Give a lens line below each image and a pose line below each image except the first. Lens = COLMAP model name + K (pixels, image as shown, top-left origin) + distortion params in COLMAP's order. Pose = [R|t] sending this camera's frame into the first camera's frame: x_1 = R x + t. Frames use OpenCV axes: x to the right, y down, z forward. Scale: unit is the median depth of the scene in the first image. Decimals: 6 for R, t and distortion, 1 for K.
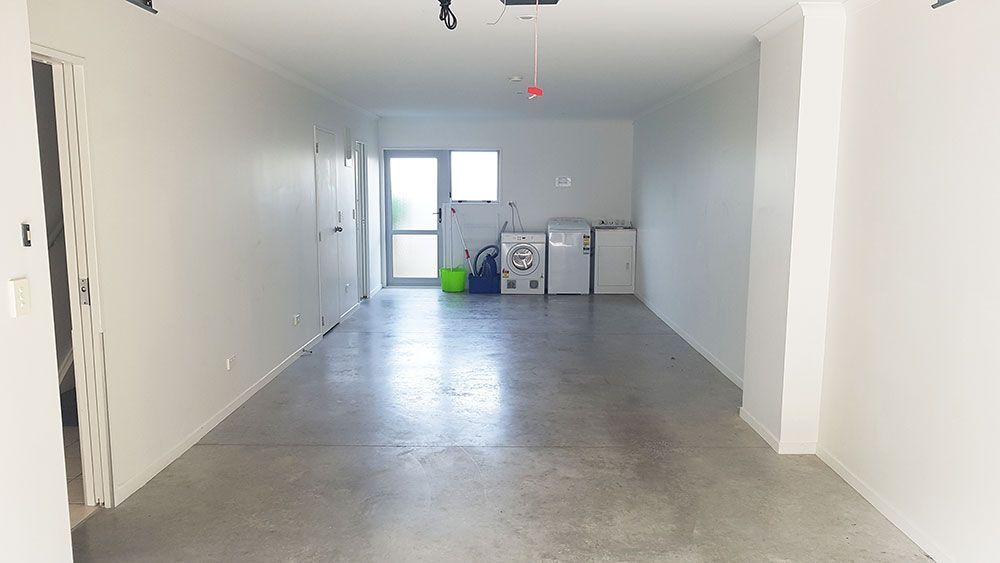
lens RADIAL K [[803.2, 0, 500.0], [0, 803.2, 281.5], [0, 0, 1]] dist [0.041746, -0.000236]
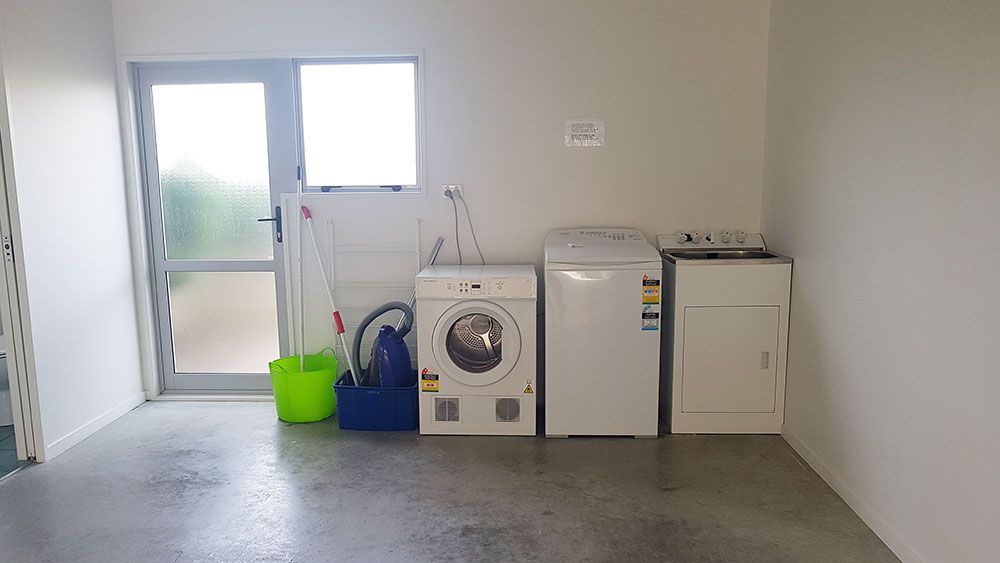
lens RADIAL K [[803.2, 0, 500.0], [0, 803.2, 281.5], [0, 0, 1]] dist [0.041746, -0.000236]
pose [[0.999765, -0.013321, -0.017123, 0.045321], [0.013509, 0.999849, 0.010939, -0.058666], [0.016974, -0.011167, 0.999794, 0.620327]]
